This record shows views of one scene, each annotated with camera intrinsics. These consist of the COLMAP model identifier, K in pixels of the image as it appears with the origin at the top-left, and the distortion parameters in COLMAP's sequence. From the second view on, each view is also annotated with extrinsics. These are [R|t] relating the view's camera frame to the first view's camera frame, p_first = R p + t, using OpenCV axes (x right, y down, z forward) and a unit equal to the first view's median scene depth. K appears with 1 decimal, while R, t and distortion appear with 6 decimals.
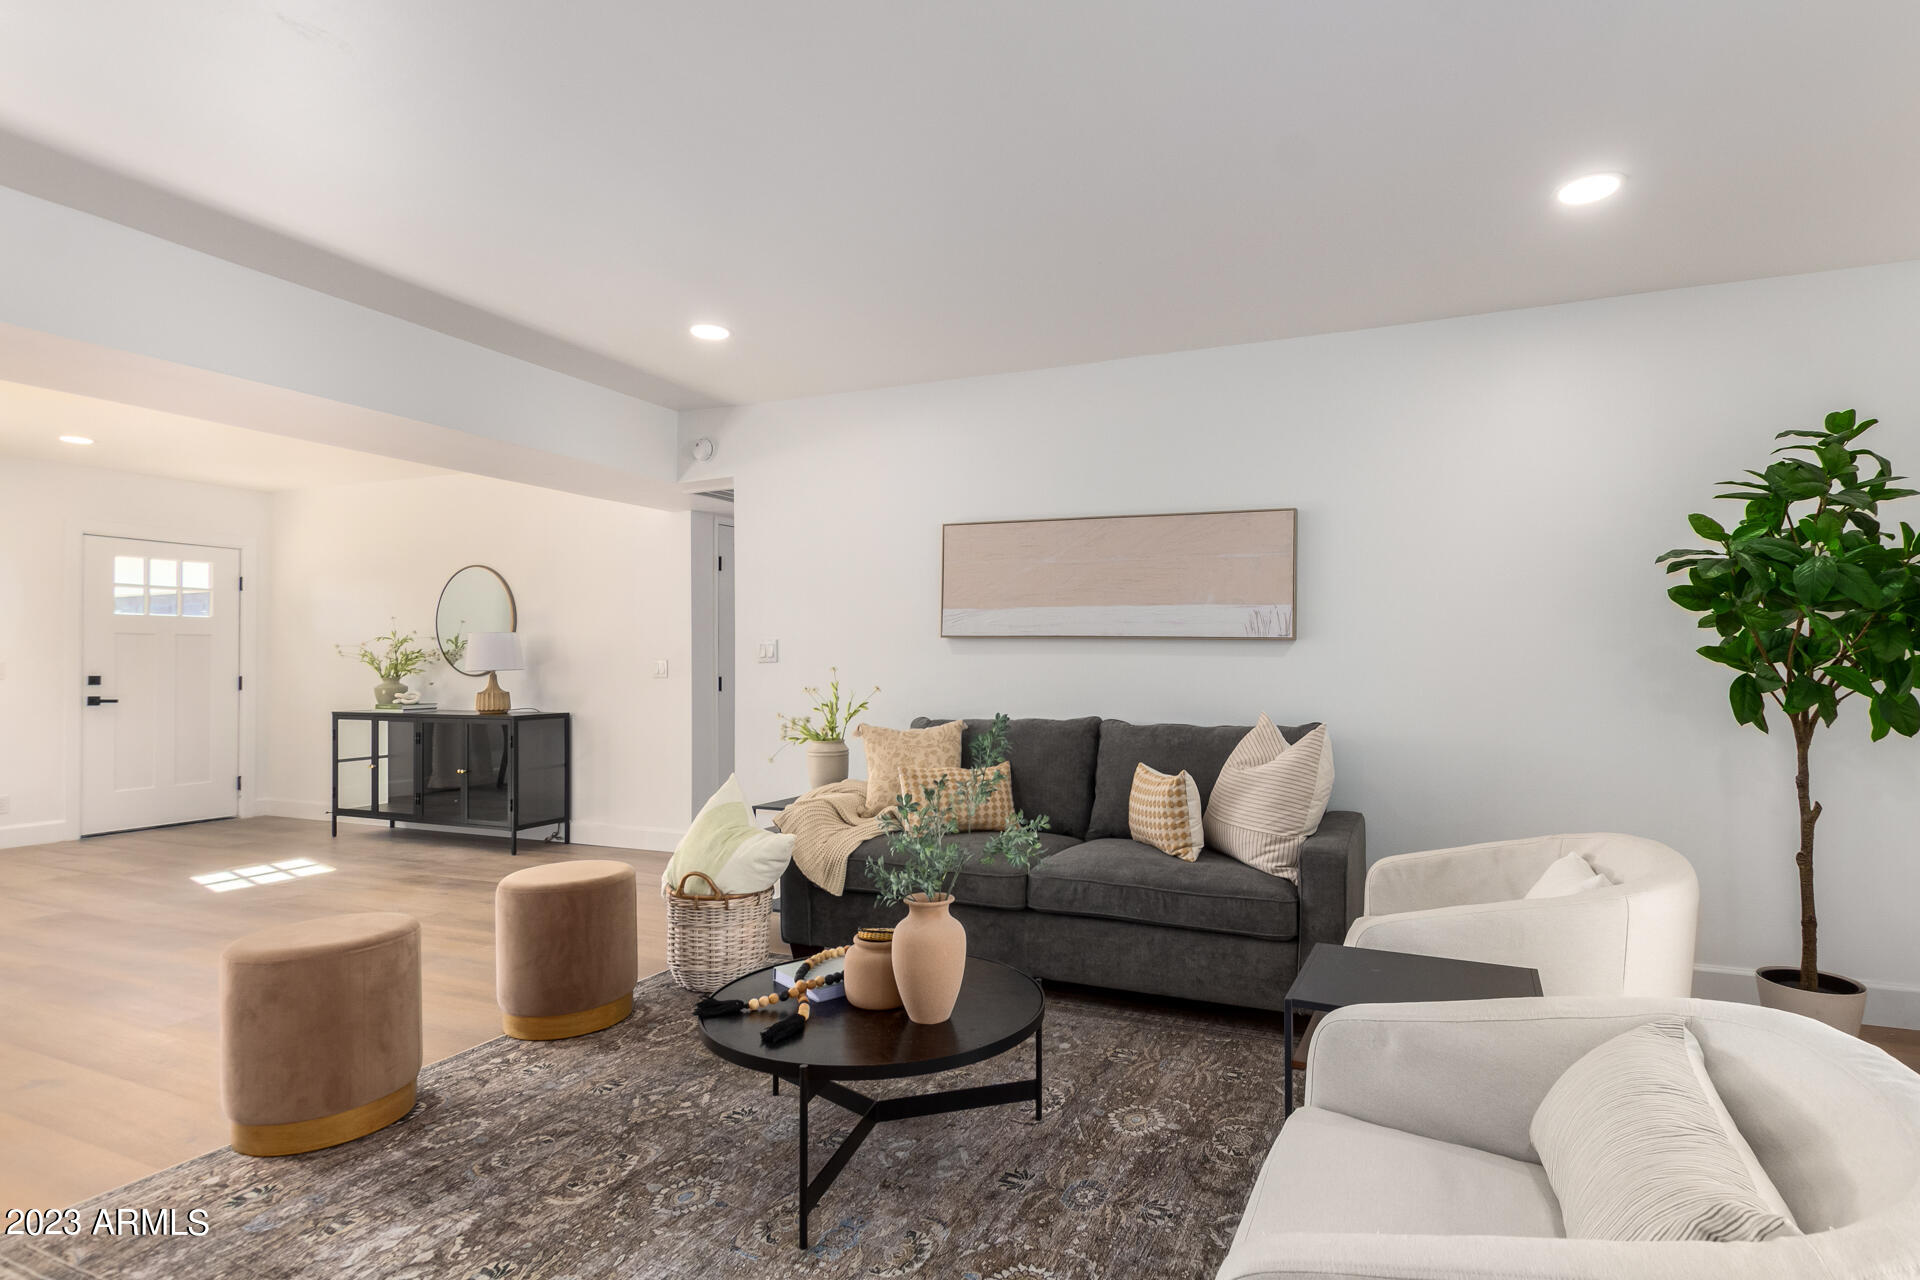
lens RADIAL K [[947.1, 0, 1031.6], [0, 947.1, 647.5], [0, 0, 1]] dist [0.011790, -0.000241]
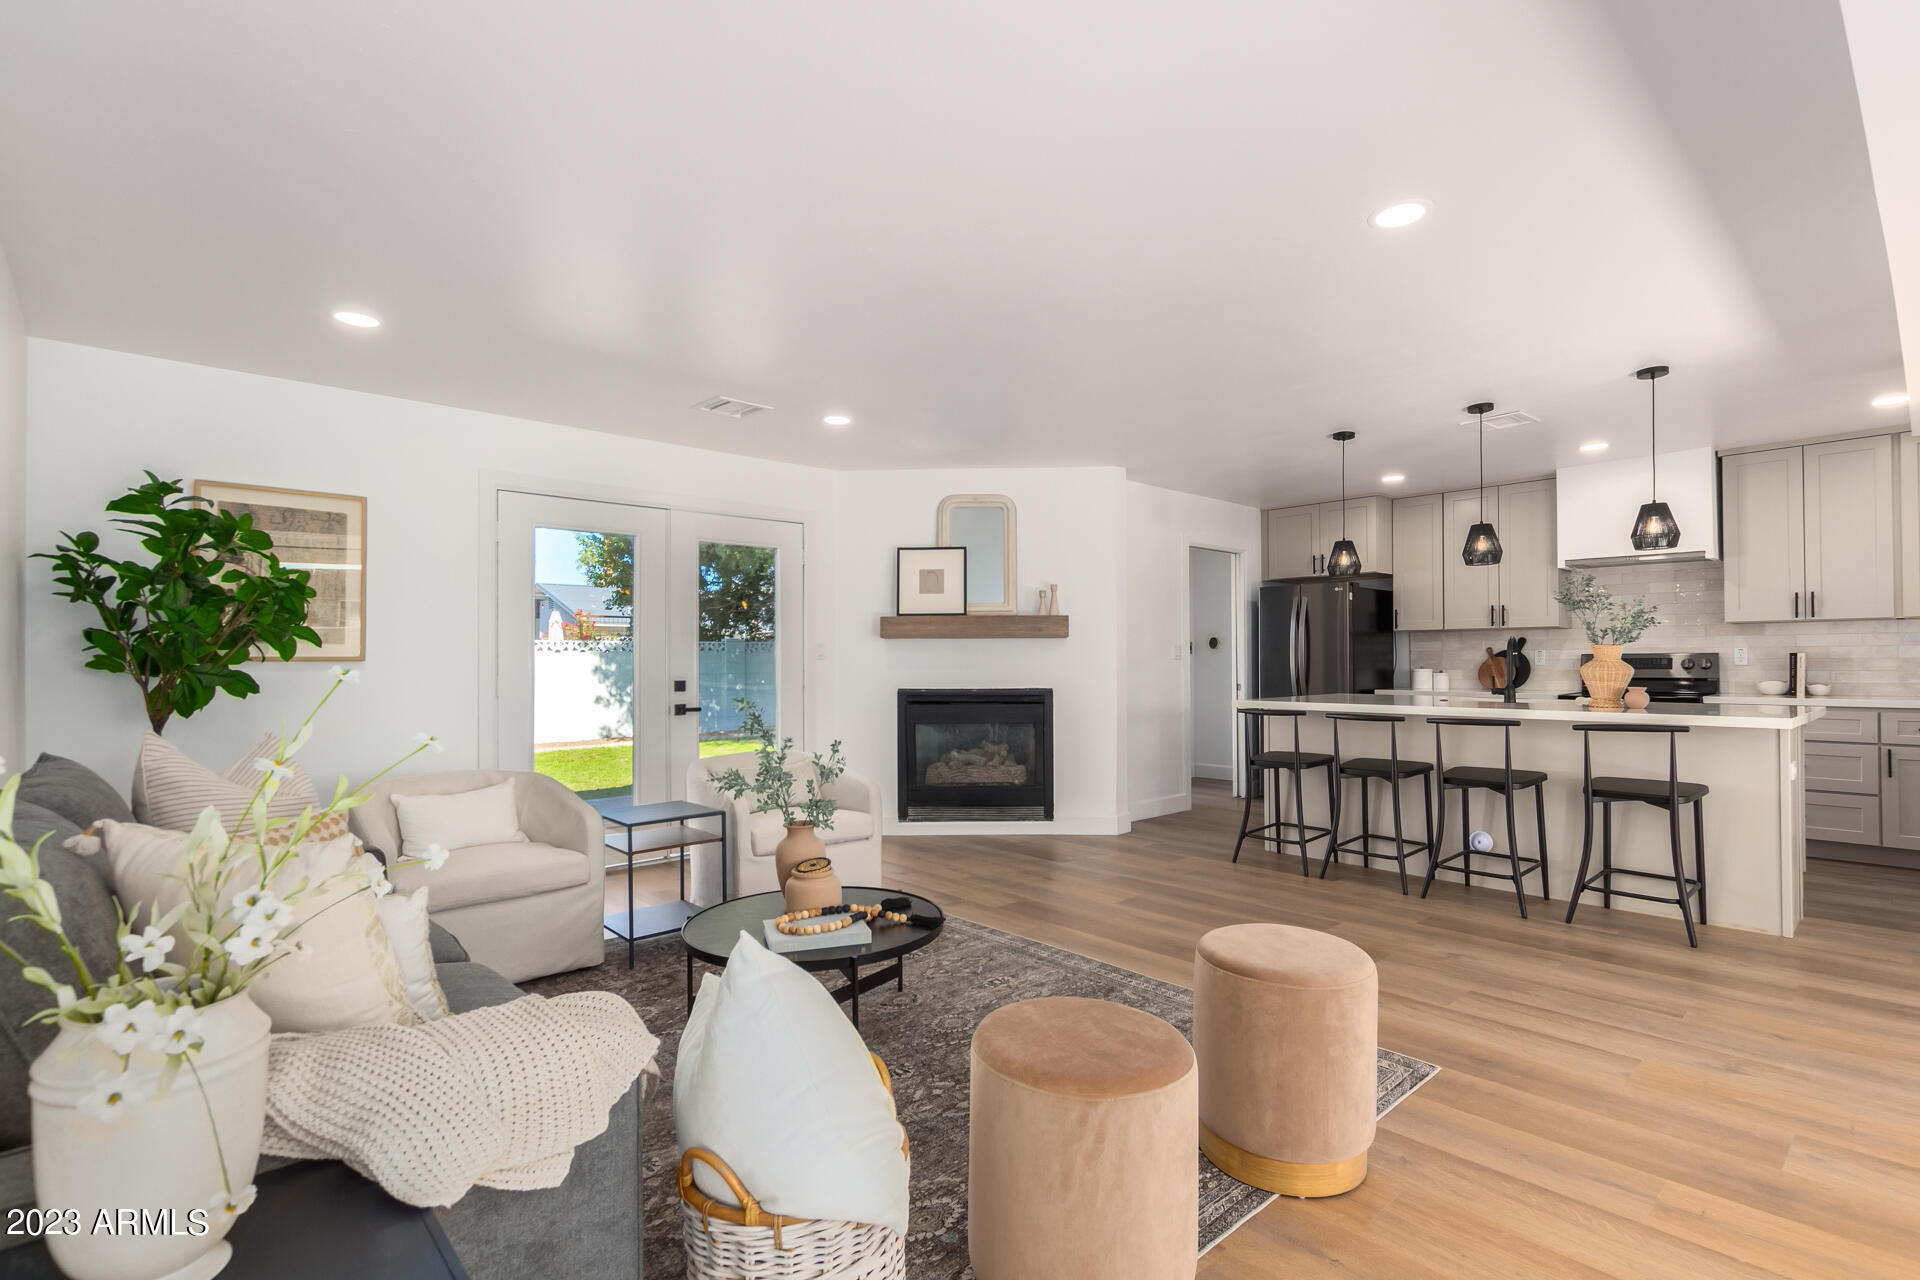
lens RADIAL K [[916.9, 0, 991.1], [0, 916.9, 665.0], [0, 0, 1]] dist [0.002582, 0.000018]
pose [[-0.917783, 0.005144, 0.397050, -0.525924], [-0.001051, 0.999881, -0.015383, 0.023867], [-0.397082, -0.014535, -0.917668, 1.225621]]
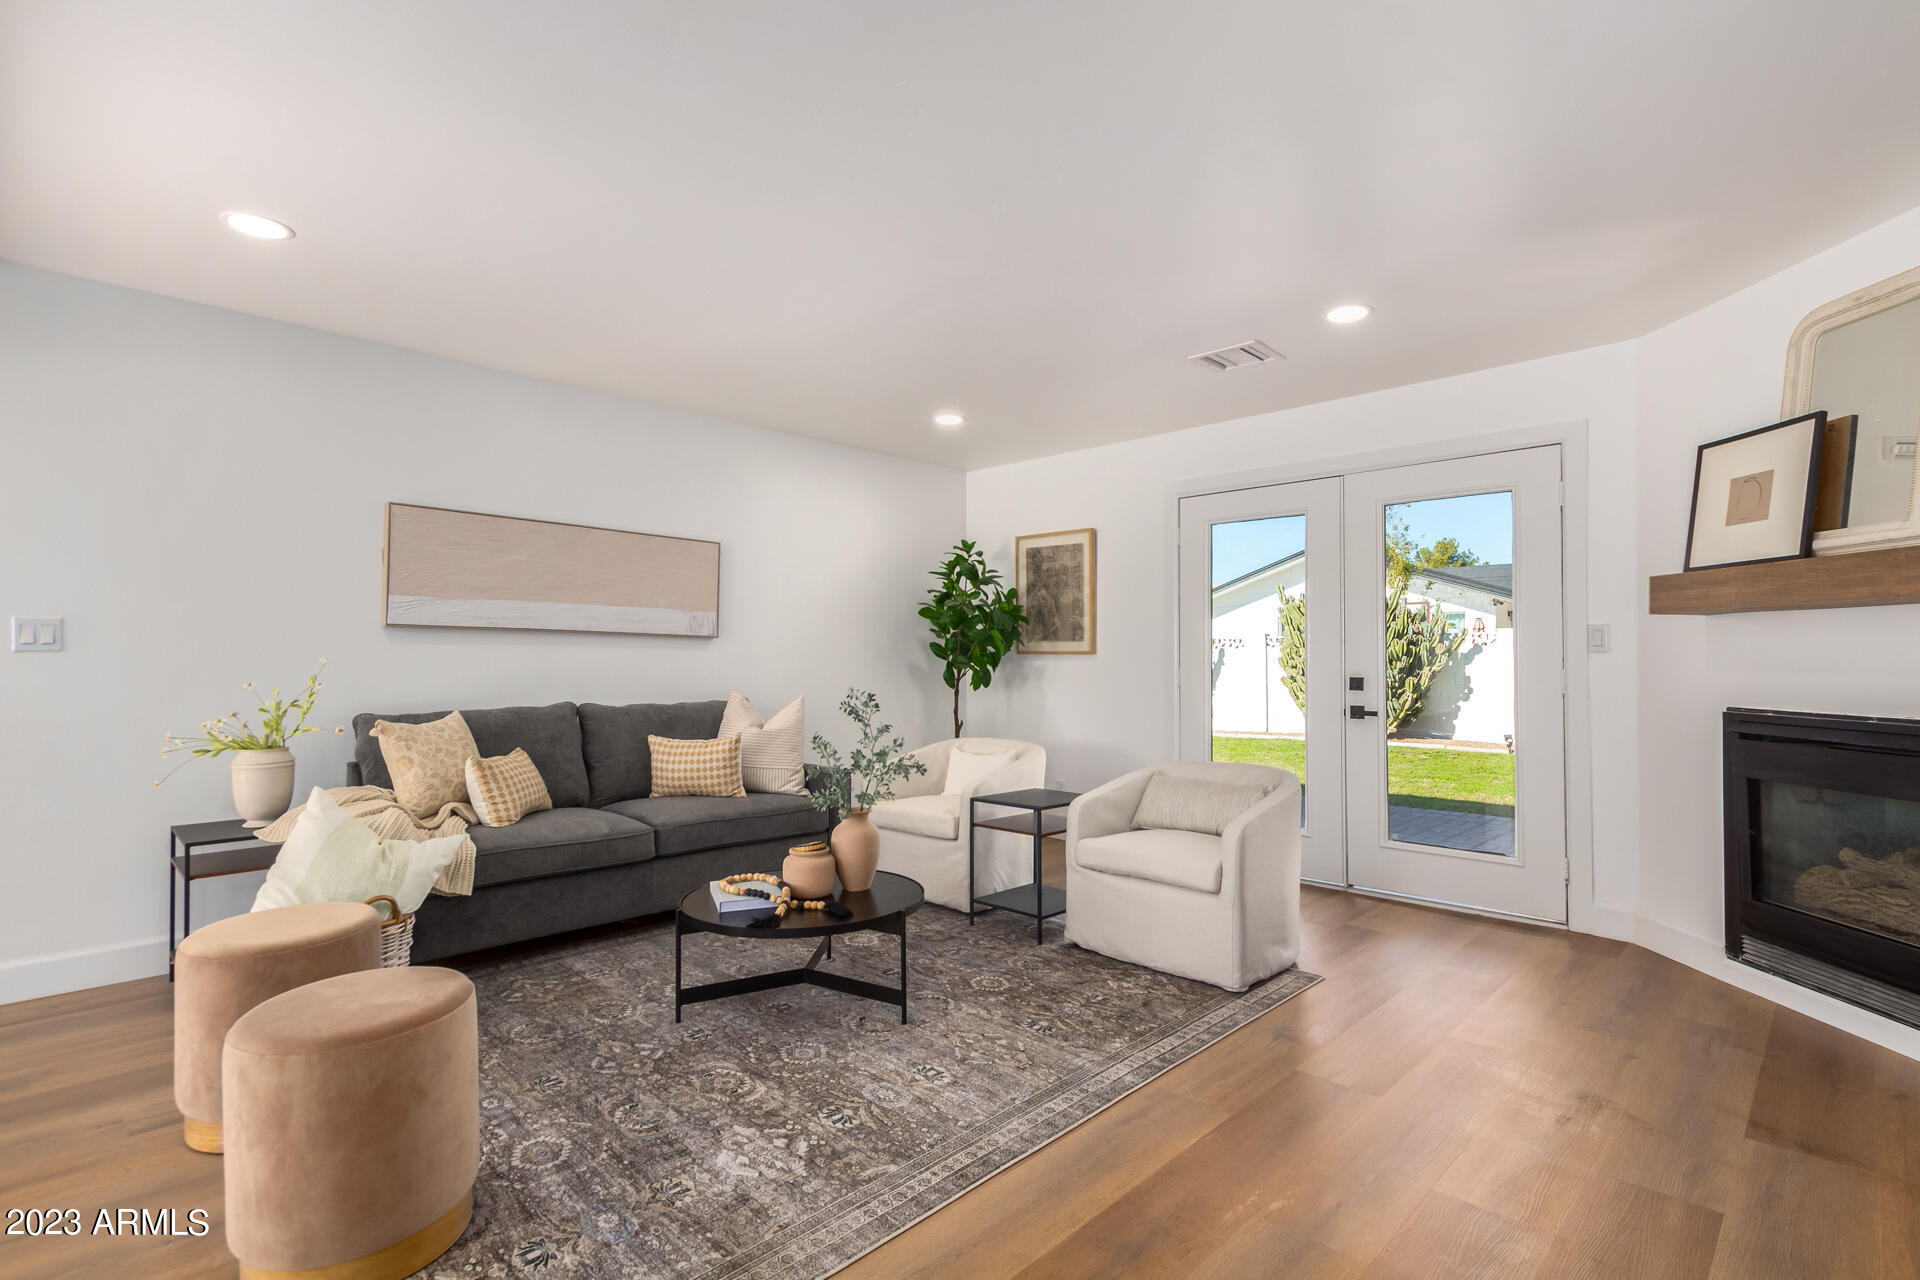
lens RADIAL K [[911.4, 0, 961.9], [0, 911.4, 647.3], [0, 0, 1]] dist [0.007660, 0.000842]
pose [[0.361941, 0.010986, 0.932136, -0.795585], [-0.020563, 0.999781, -0.003799, 0.003094], [-0.931974, -0.017792, 0.362087, 0.180985]]
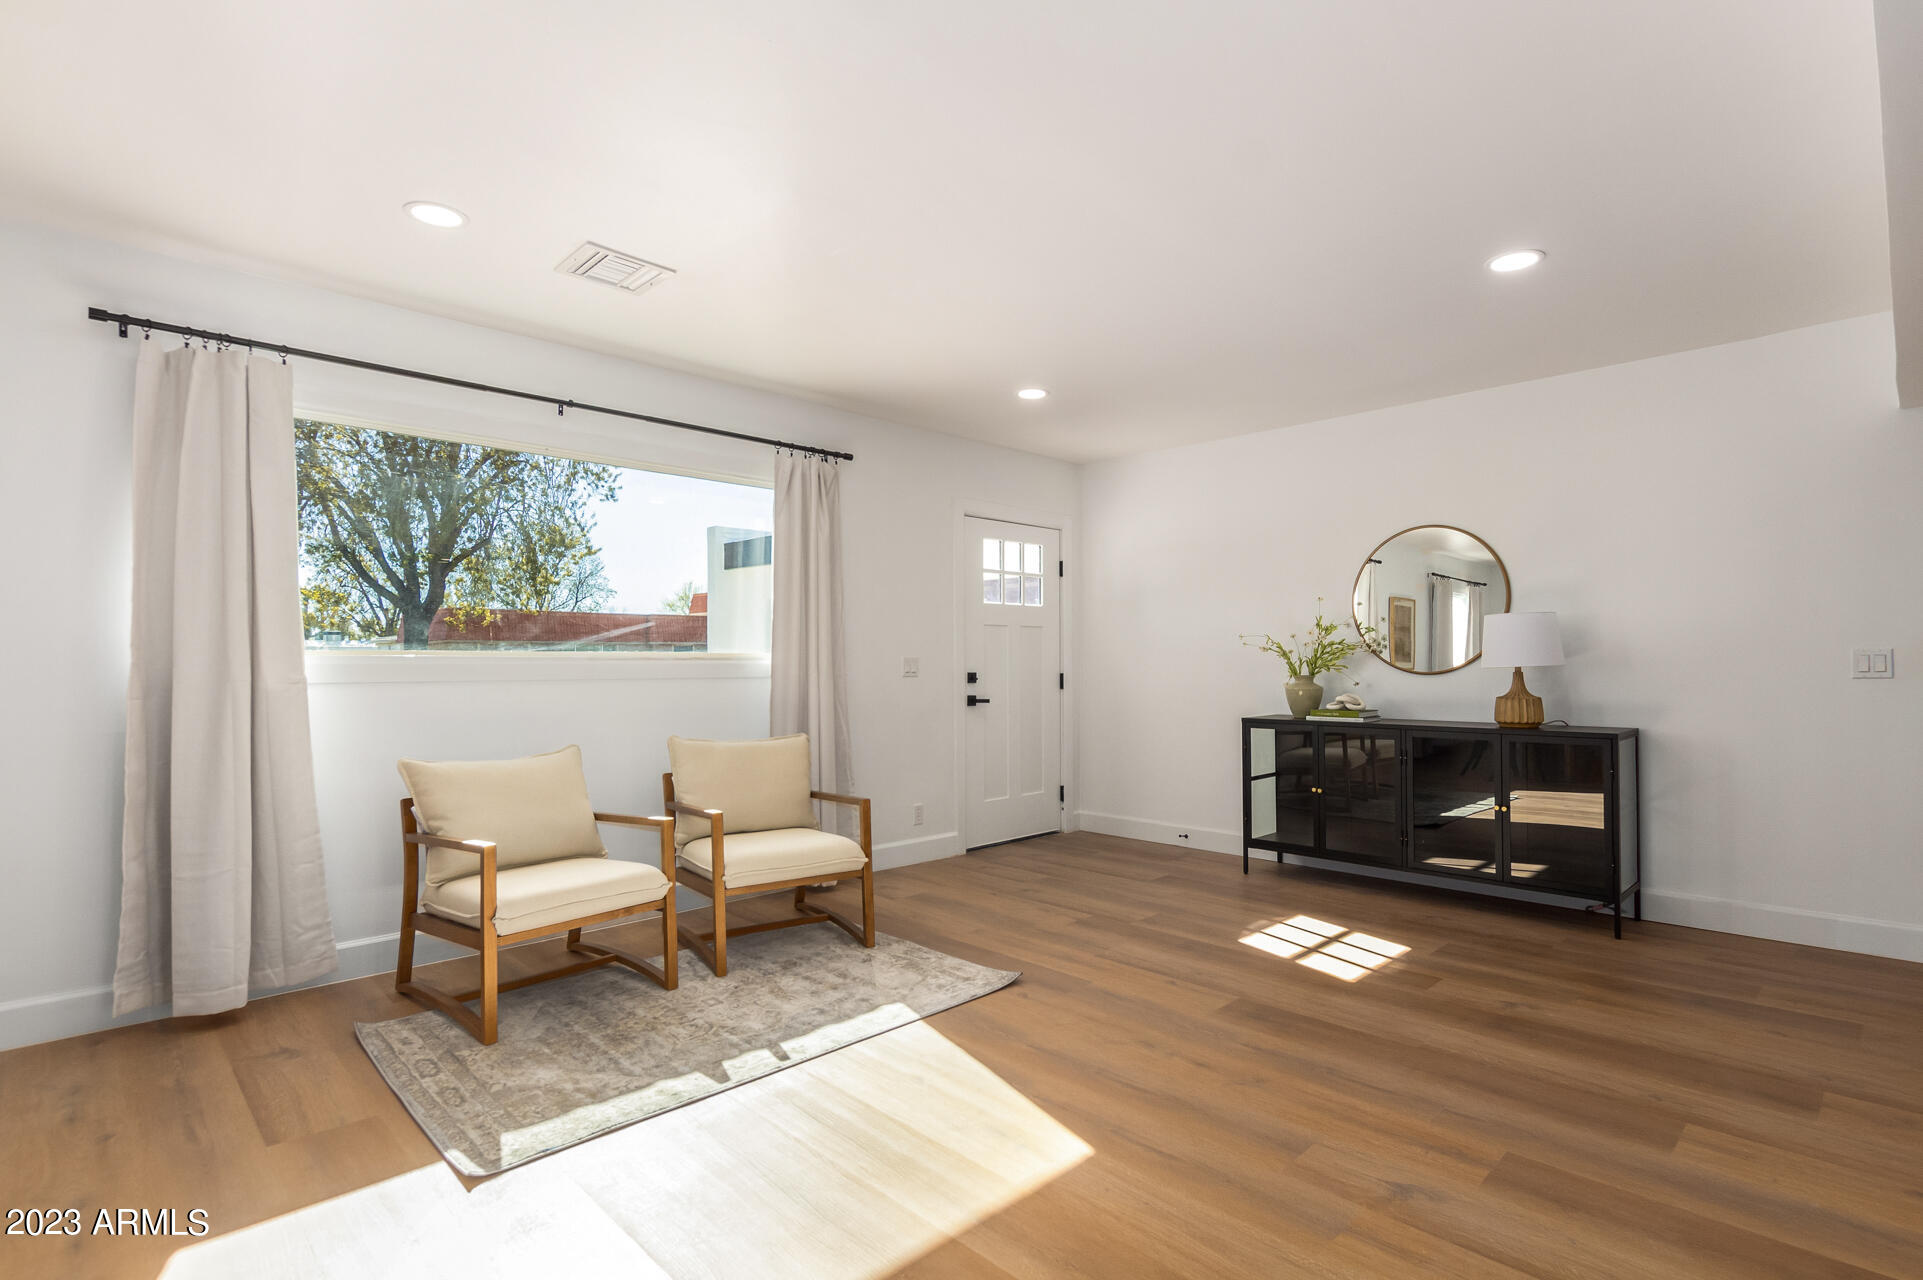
lens RADIAL K [[915.6, 0, 959.9], [0, 915.6, 660.2], [0, 0, 1]] dist [0.007562, -0.000143]
pose [[0.925362, -0.004079, -0.379063, -1.091193], [0.011430, 0.999788, 0.017145, 0.004942], [0.378912, -0.020198, 0.925212, 0.327965]]
